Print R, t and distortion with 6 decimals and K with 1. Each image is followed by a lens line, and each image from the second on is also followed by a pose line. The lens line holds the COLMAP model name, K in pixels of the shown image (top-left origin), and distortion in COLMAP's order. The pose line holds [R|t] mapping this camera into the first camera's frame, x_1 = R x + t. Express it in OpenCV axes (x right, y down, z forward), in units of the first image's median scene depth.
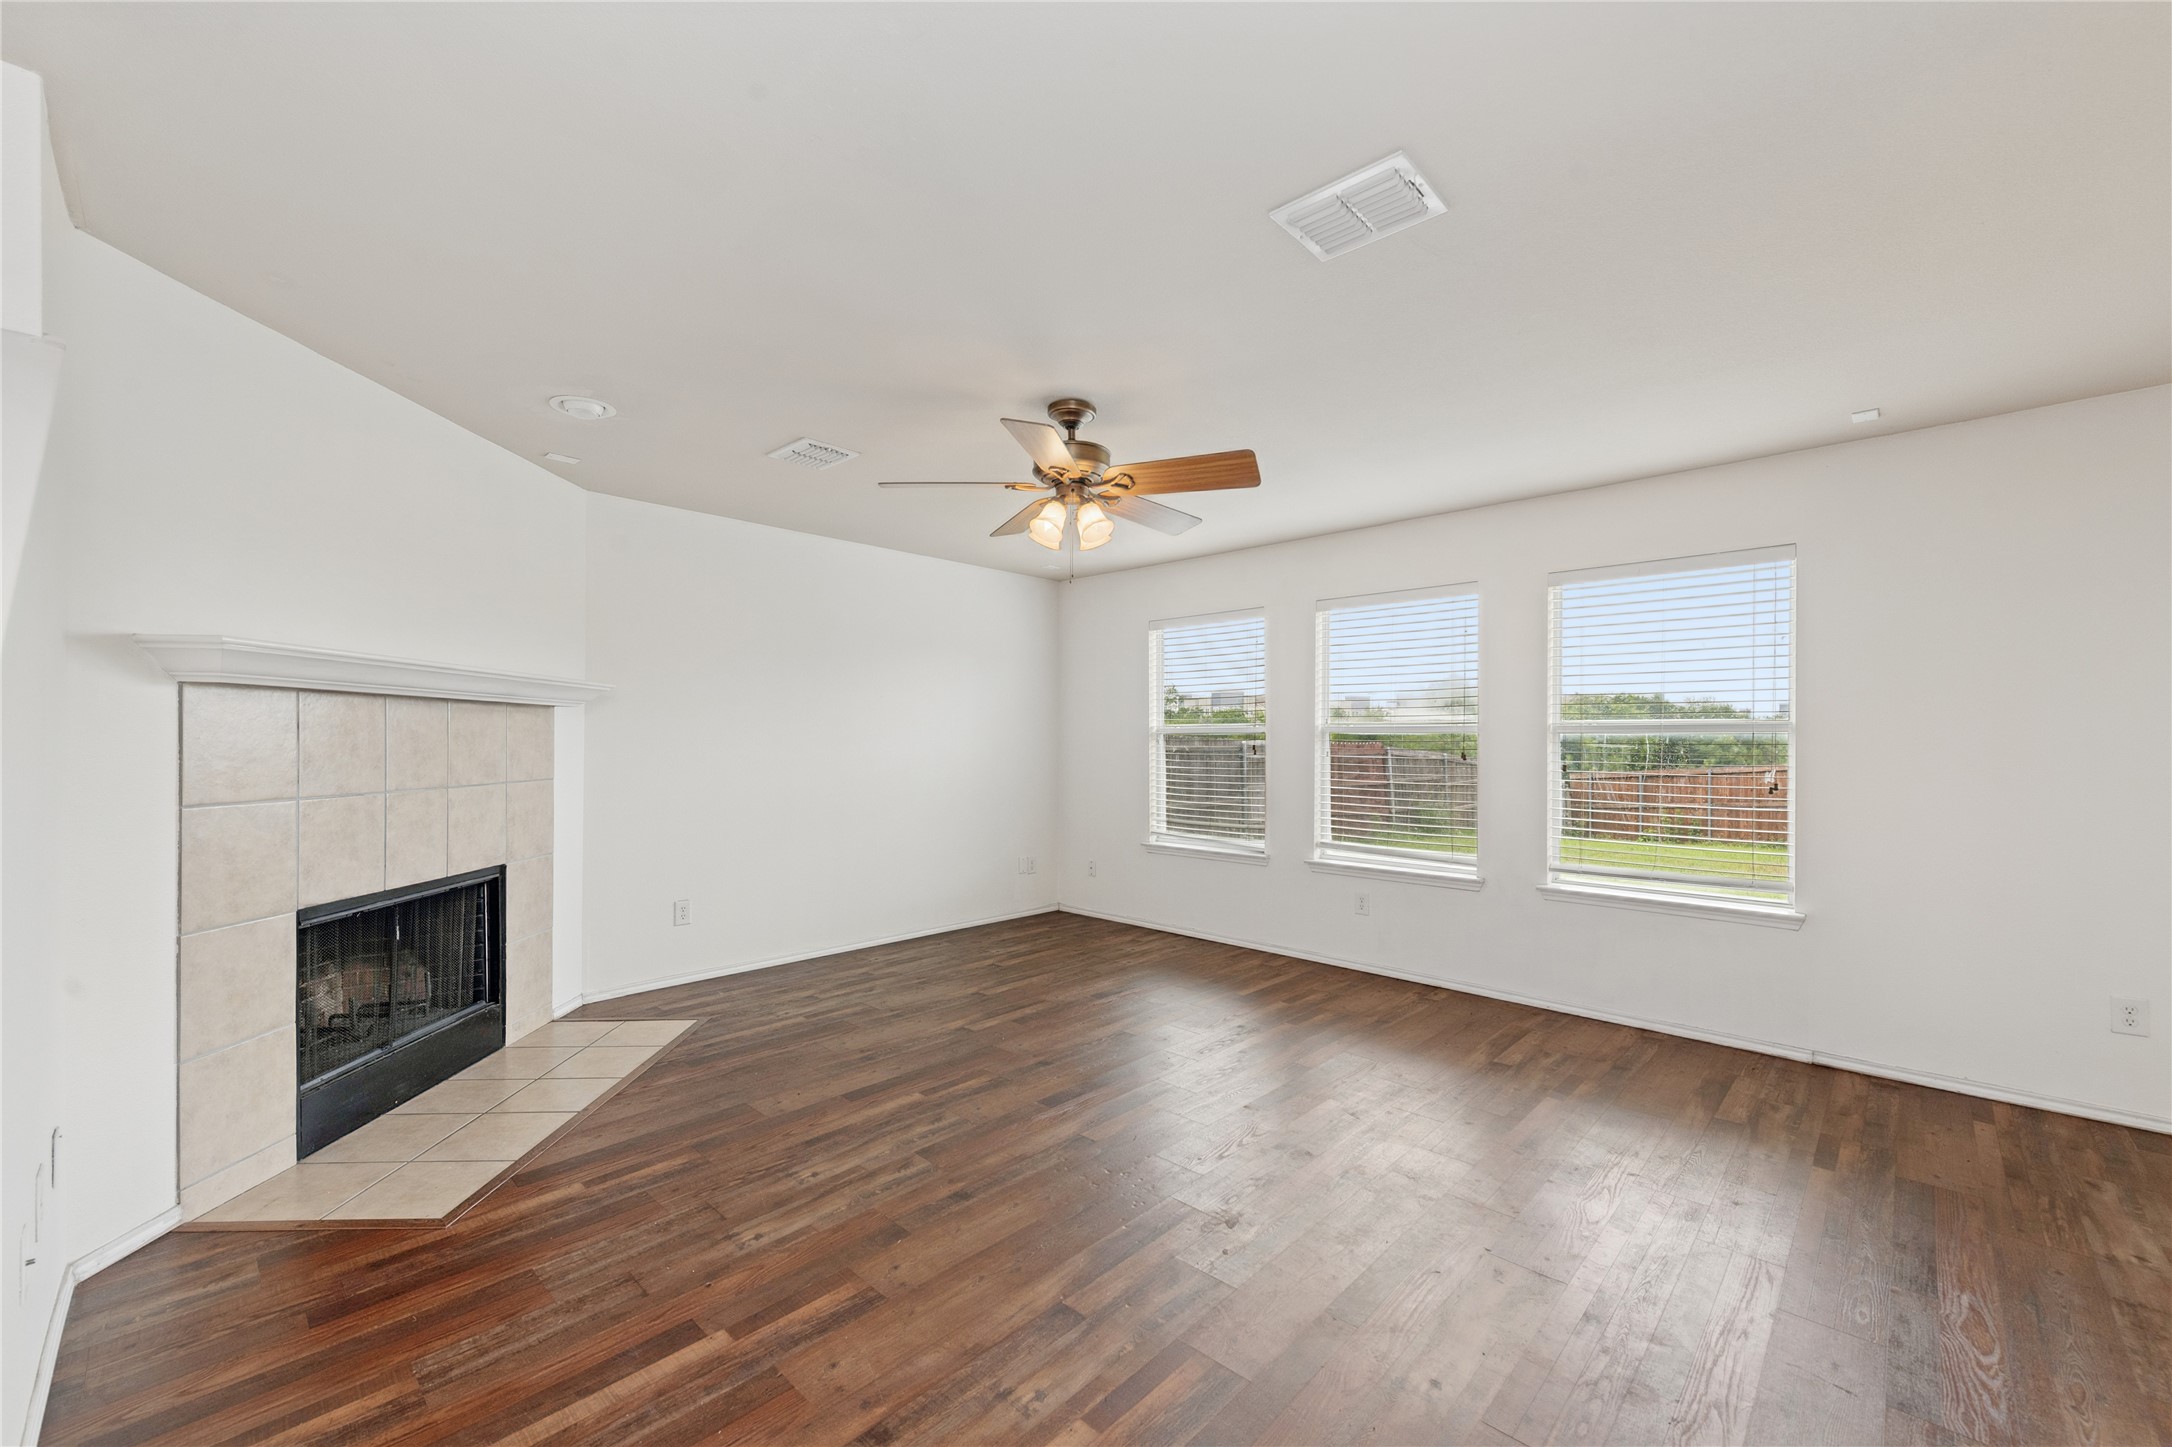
lens RADIAL K [[856.5, 0, 1085.4], [0, 856.5, 737.2], [0, 0, 1]] dist [0.010750, -0.002901]
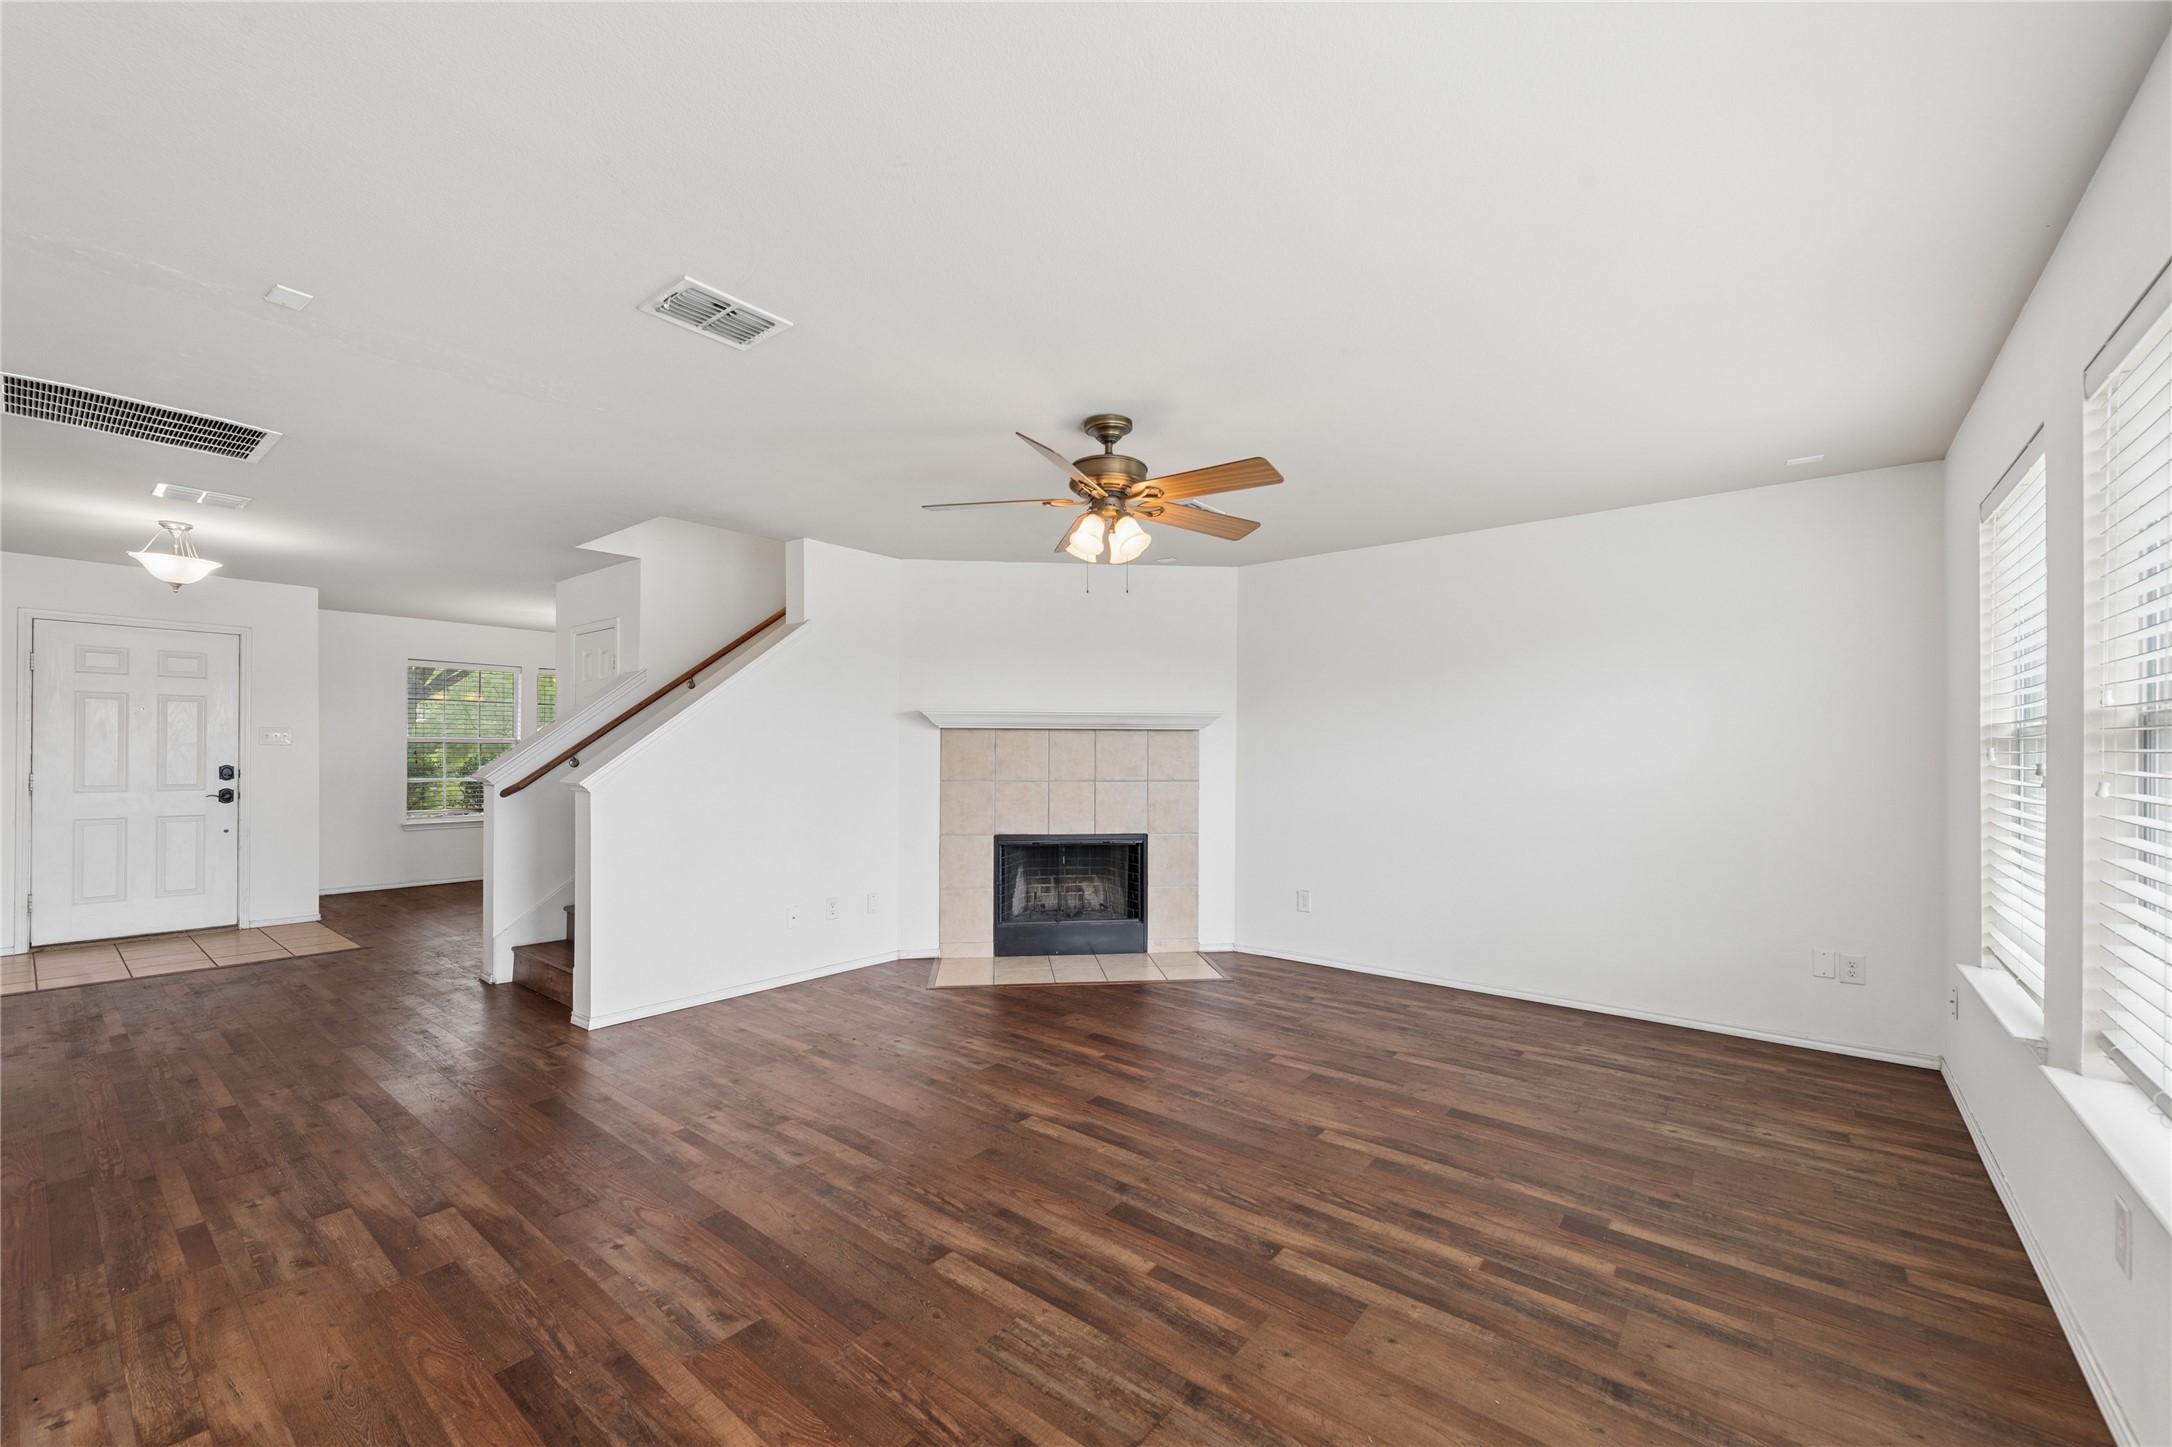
lens RADIAL K [[856.5, 0, 1076.4], [0, 856.5, 741.6], [0, 0, 1]] dist [0.010750, -0.002901]
pose [[0.078774, -0.015016, -0.996779, 0.697430], [0.001182, 0.999887, -0.014970, 0.005116], [0.996892, 0.000001, 0.078783, 0.624935]]
